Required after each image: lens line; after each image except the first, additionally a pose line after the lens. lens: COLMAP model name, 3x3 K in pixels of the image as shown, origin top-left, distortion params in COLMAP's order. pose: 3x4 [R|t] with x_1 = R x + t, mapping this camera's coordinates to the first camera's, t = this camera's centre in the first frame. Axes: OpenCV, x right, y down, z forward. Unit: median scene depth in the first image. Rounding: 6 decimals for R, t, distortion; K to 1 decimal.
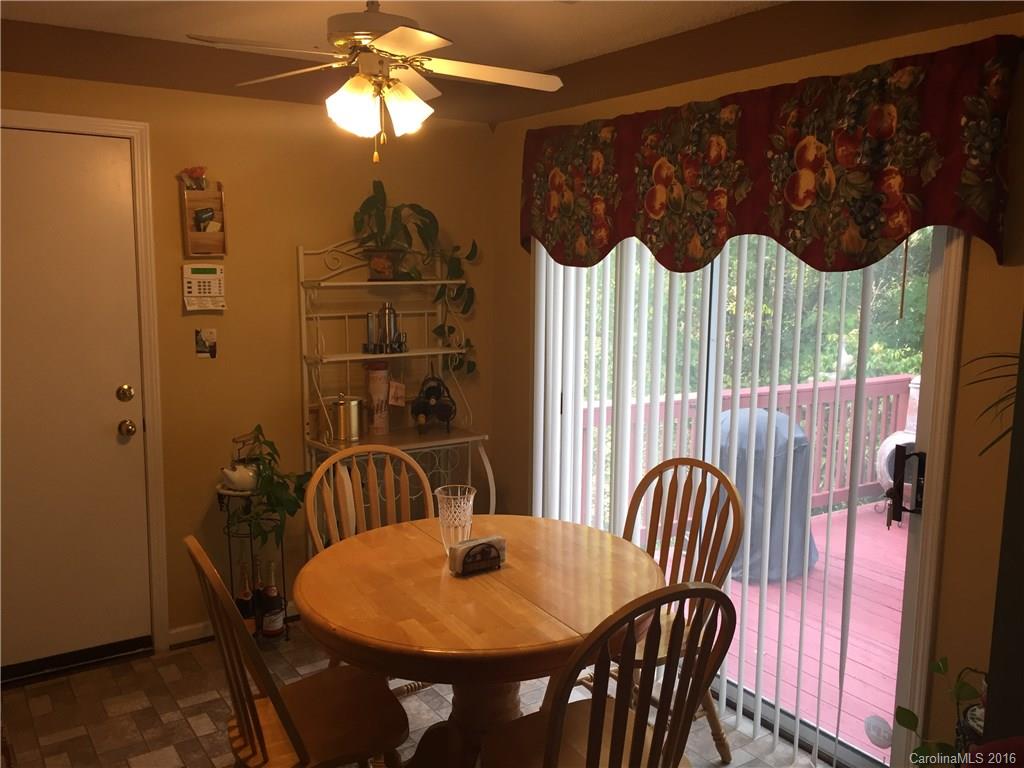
lens RADIAL K [[885.0, 0, 505.3], [0, 885.0, 385.6], [0, 0, 1]] dist [0.081831, -0.082260]
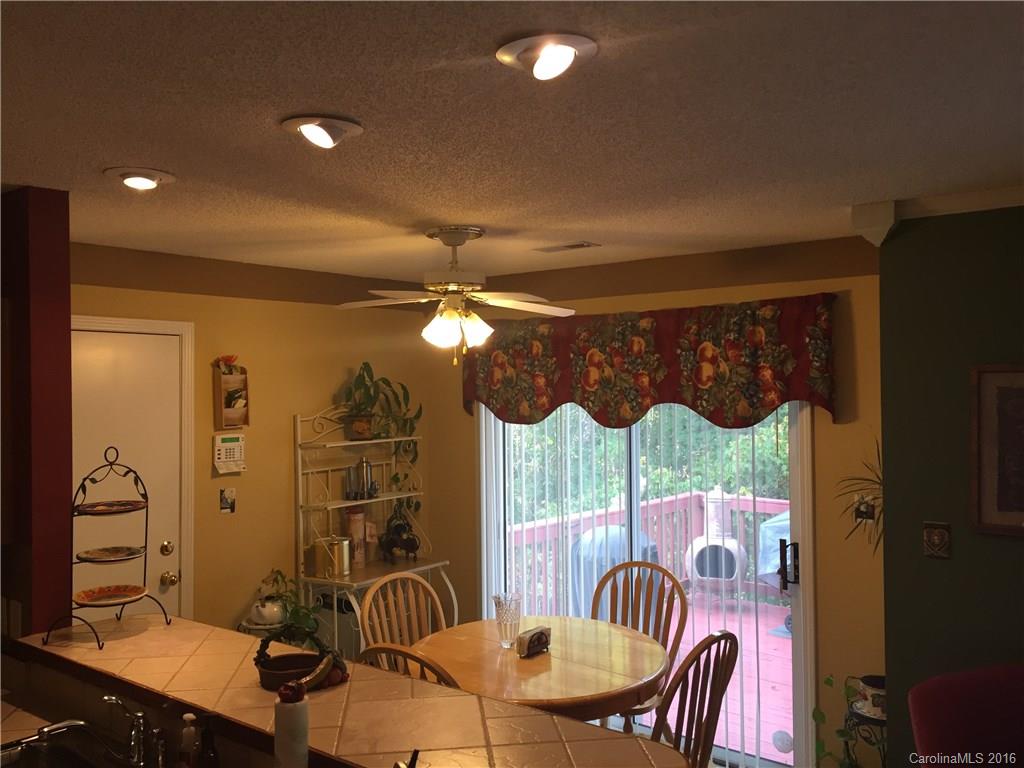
lens RADIAL K [[885.0, 0, 514.0], [0, 885.0, 385.9], [0, 0, 1]] dist [0.081831, -0.082260]
pose [[0.952448, -0.021658, 0.303930, -0.369012], [0.066099, 0.988404, -0.136704, -0.011770], [-0.297445, 0.150293, 0.942835, -0.280592]]
